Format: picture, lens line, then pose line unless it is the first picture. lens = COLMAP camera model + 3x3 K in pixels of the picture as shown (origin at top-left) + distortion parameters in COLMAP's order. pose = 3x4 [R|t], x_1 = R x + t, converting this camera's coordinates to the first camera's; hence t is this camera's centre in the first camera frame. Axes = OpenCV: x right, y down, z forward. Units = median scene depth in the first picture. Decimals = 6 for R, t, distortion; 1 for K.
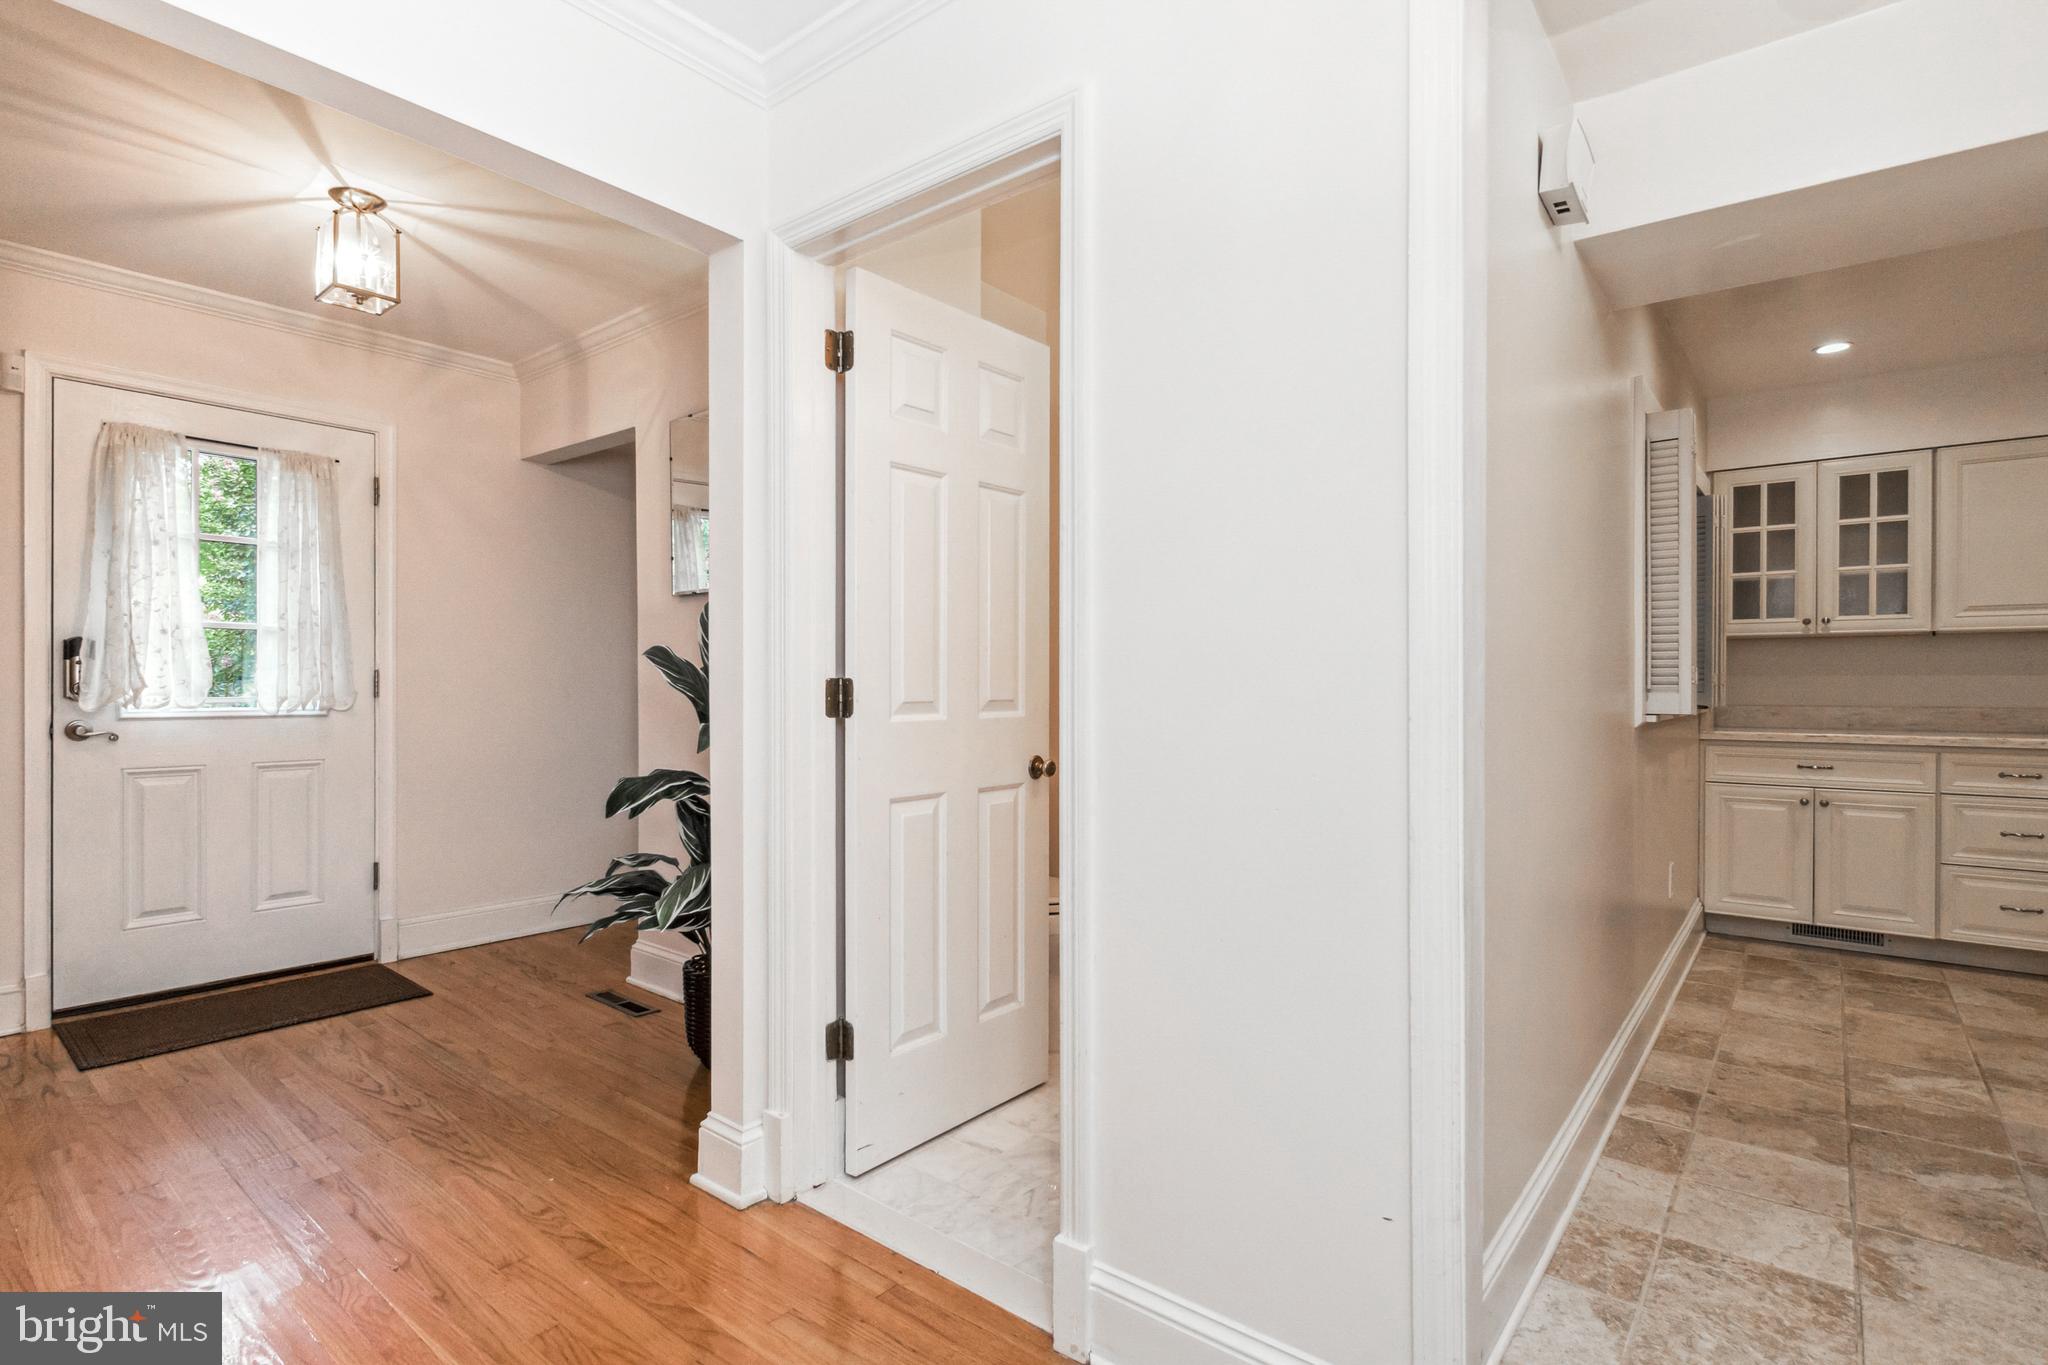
lens RADIAL K [[997.2, 0, 1027.6], [0, 997.2, 689.4], [0, 0, 1]] dist [-0.002088, -0.000602]
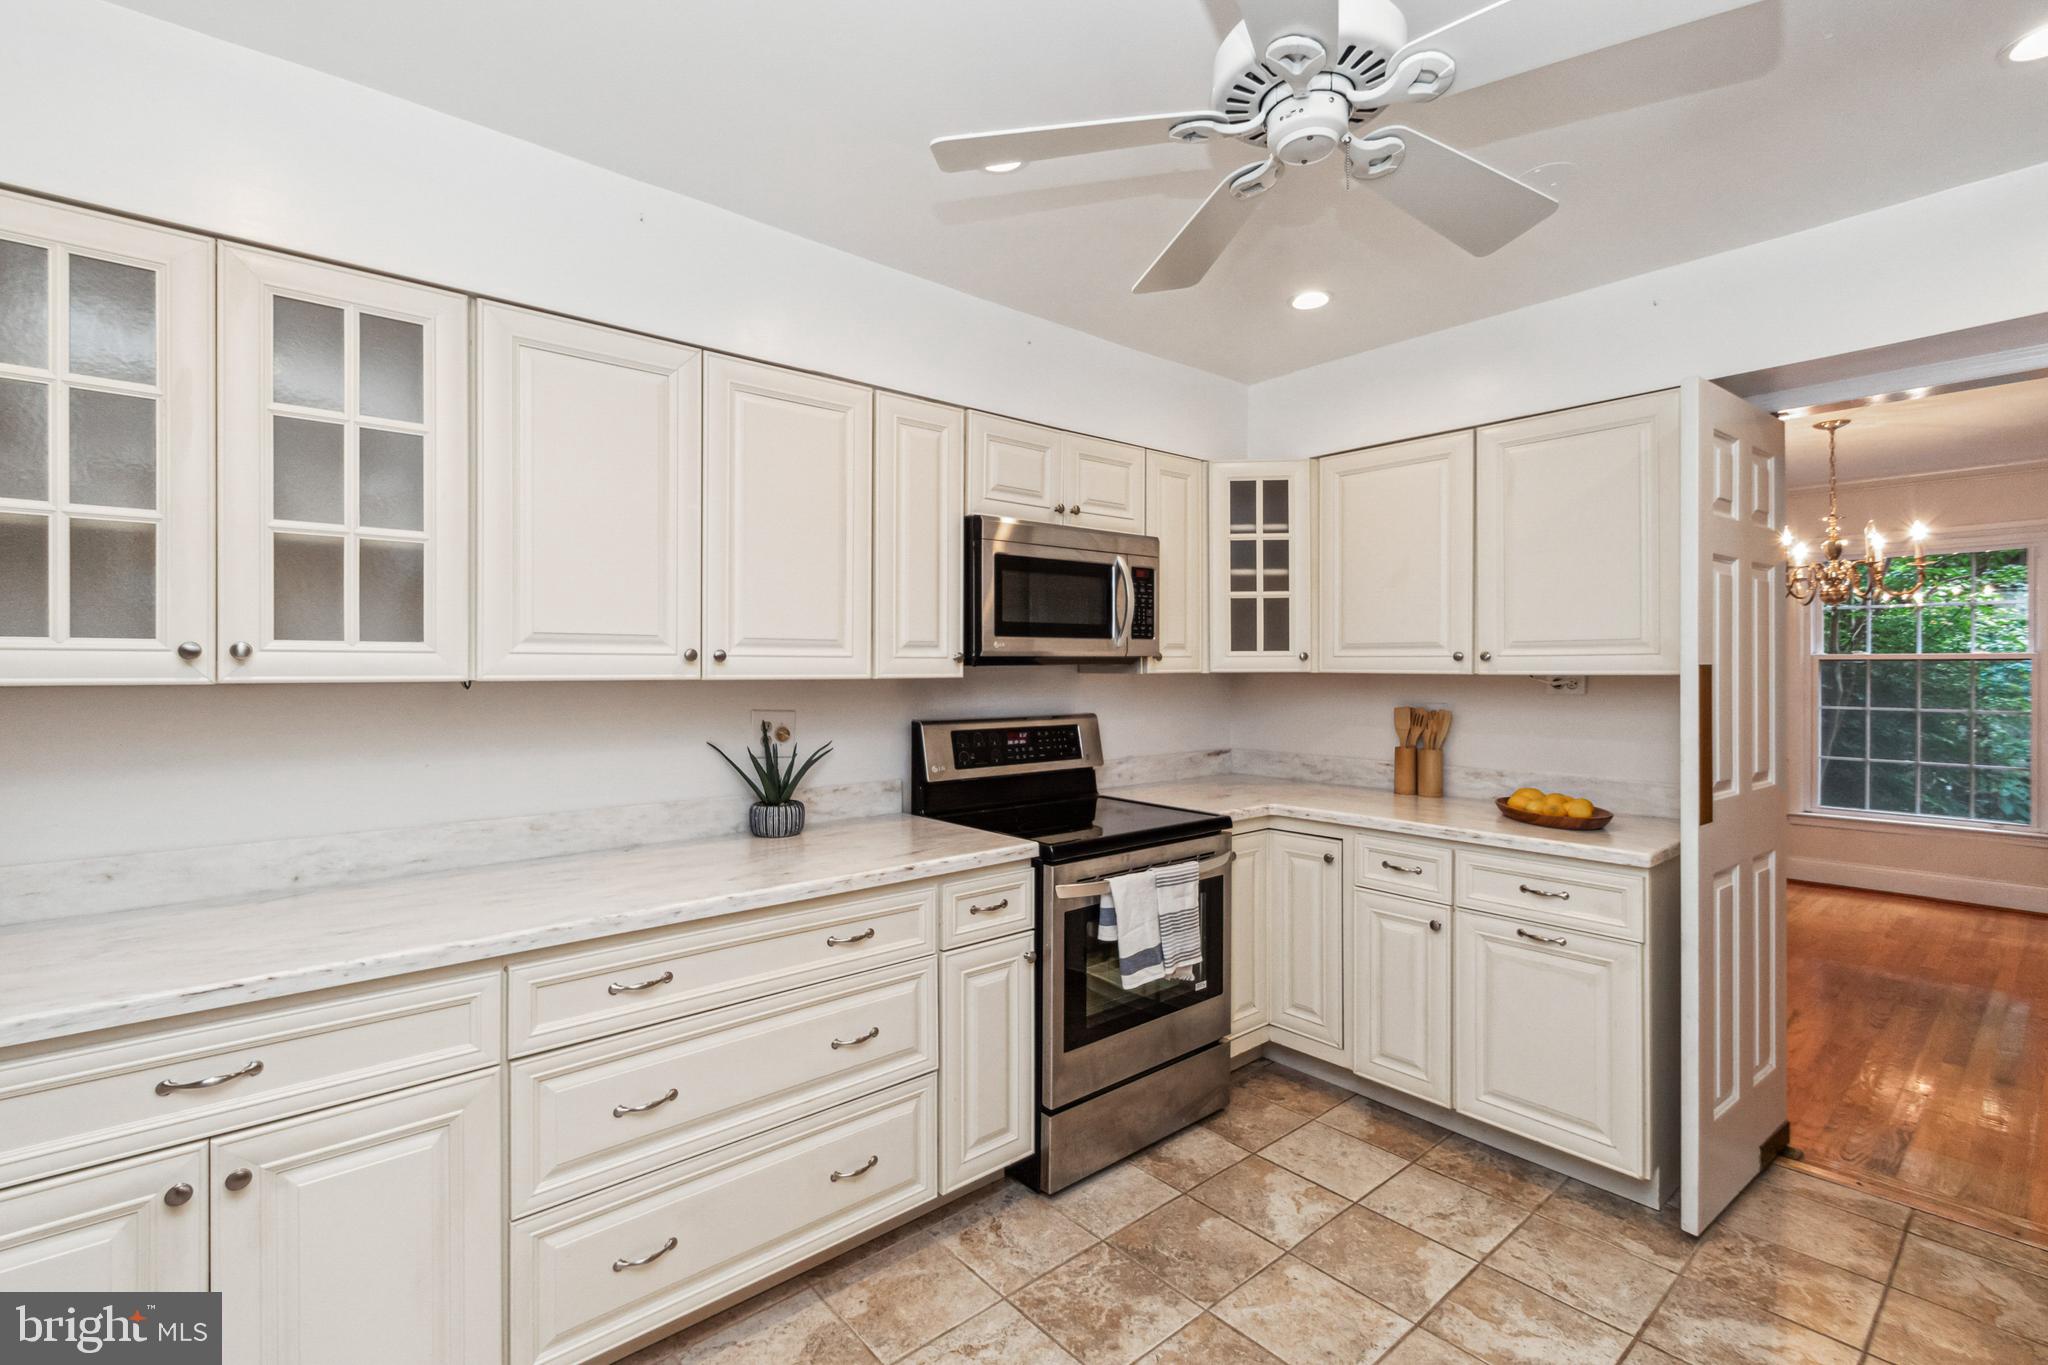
lens RADIAL K [[900.7, 0, 981.5], [0, 900.7, 669.0], [0, 0, 1]] dist [0.003546, 0.000569]
pose [[0.212478, -0.003720, 0.977159, 0.541762], [0.009283, 0.999955, 0.001788, -0.063038], [-0.977122, 0.008691, 0.212503, 0.670591]]
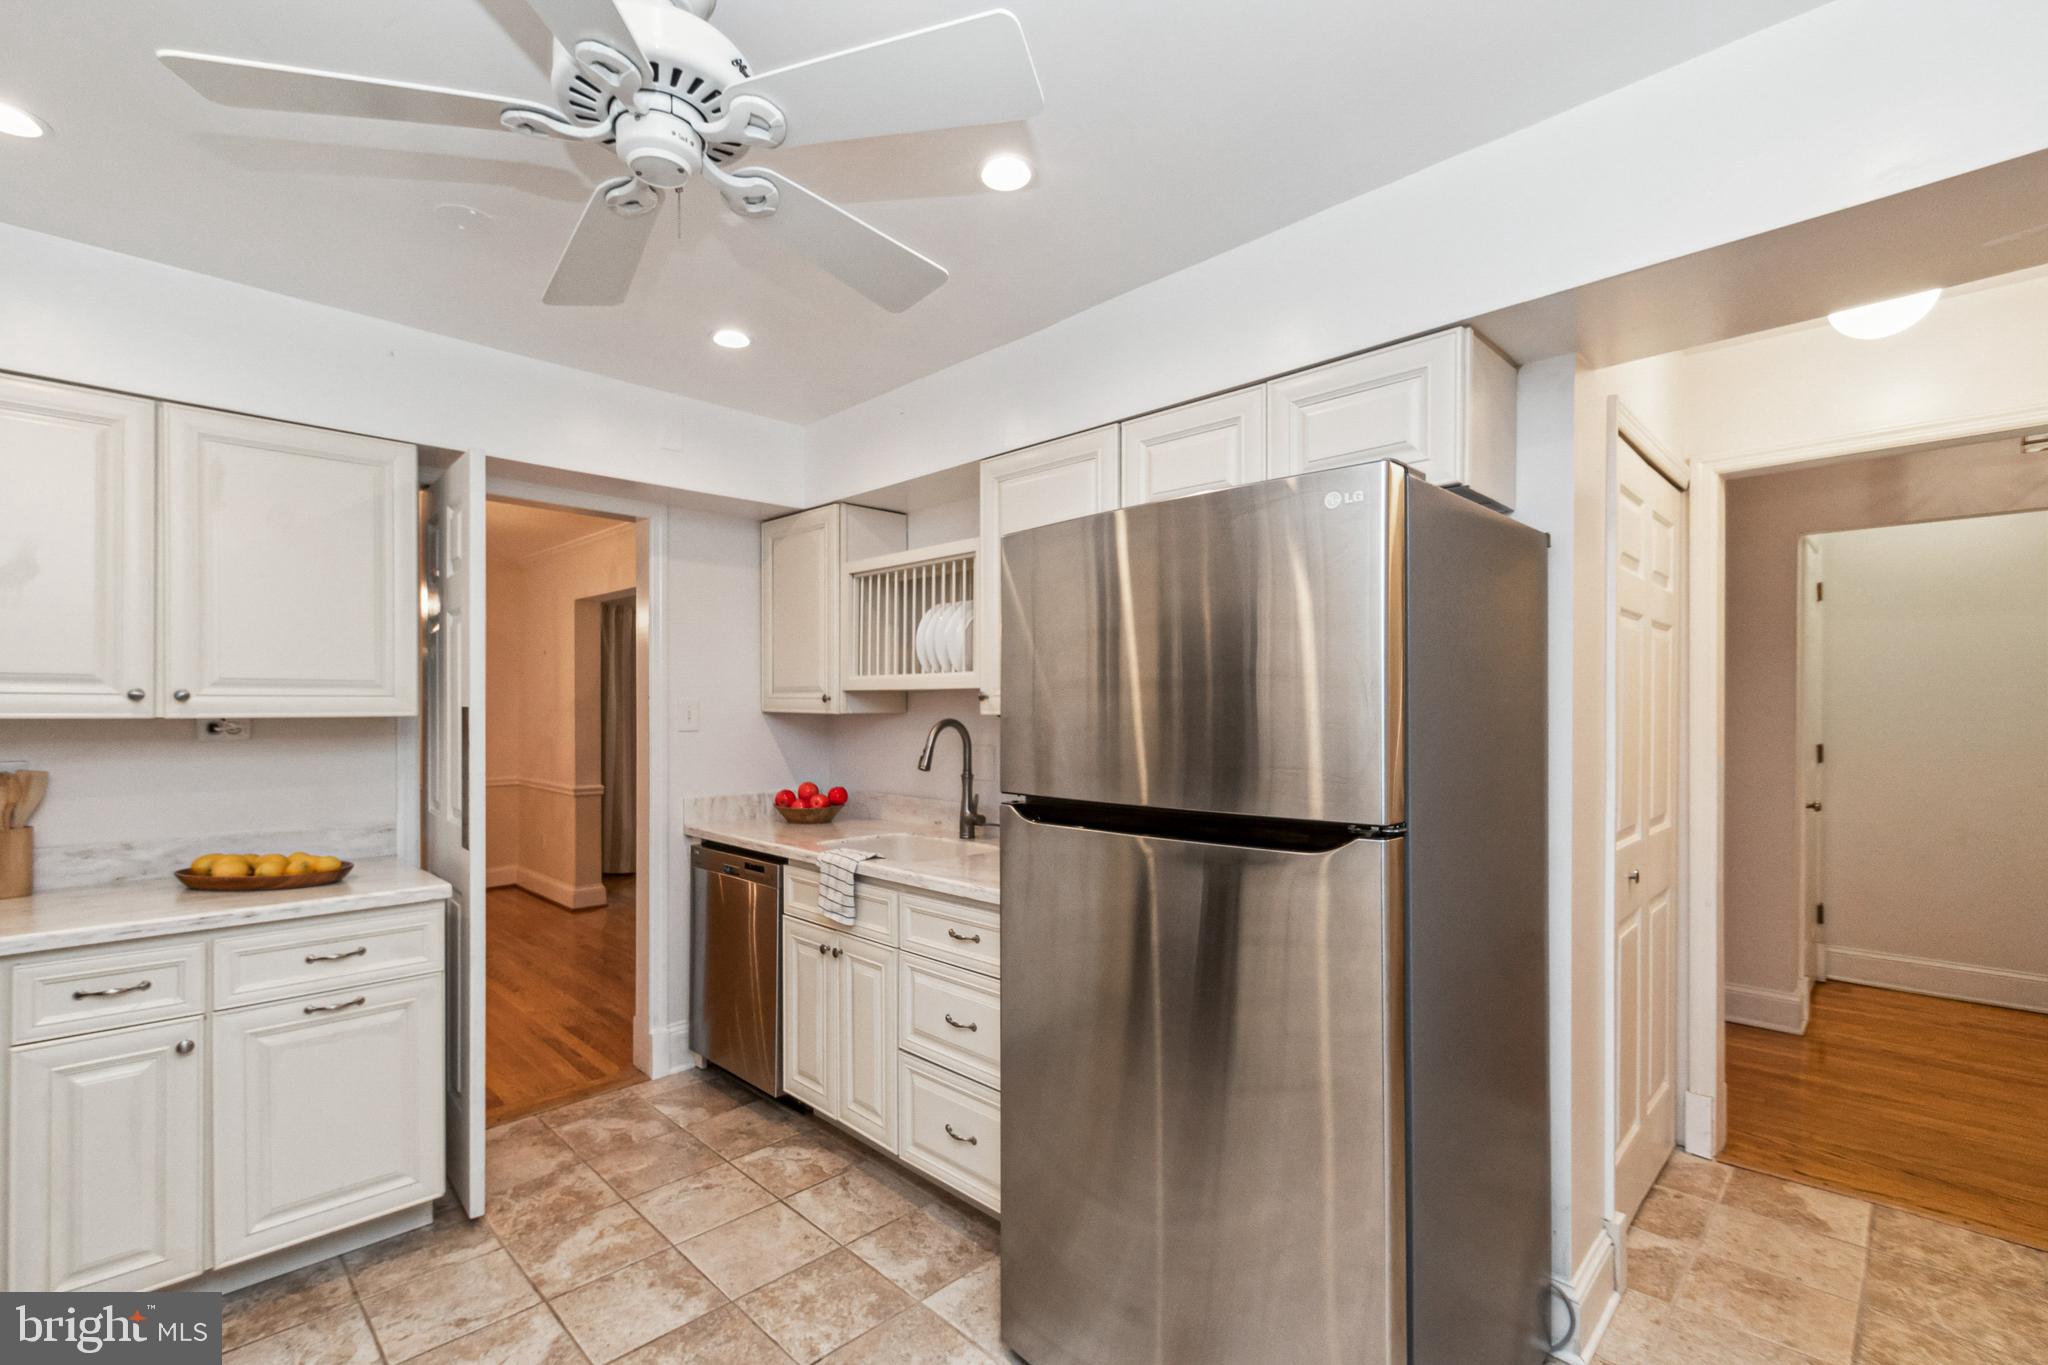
lens RADIAL K [[914.8, 0, 1014.9], [0, 914.8, 709.3], [0, 0, 1]] dist [-0.002826, -0.000380]
pose [[-0.993359, -0.000123, 0.115053, 0.726188], [0.000708, 0.999974, 0.007184, -0.063230], [-0.115051, 0.007217, -0.993333, 0.926504]]
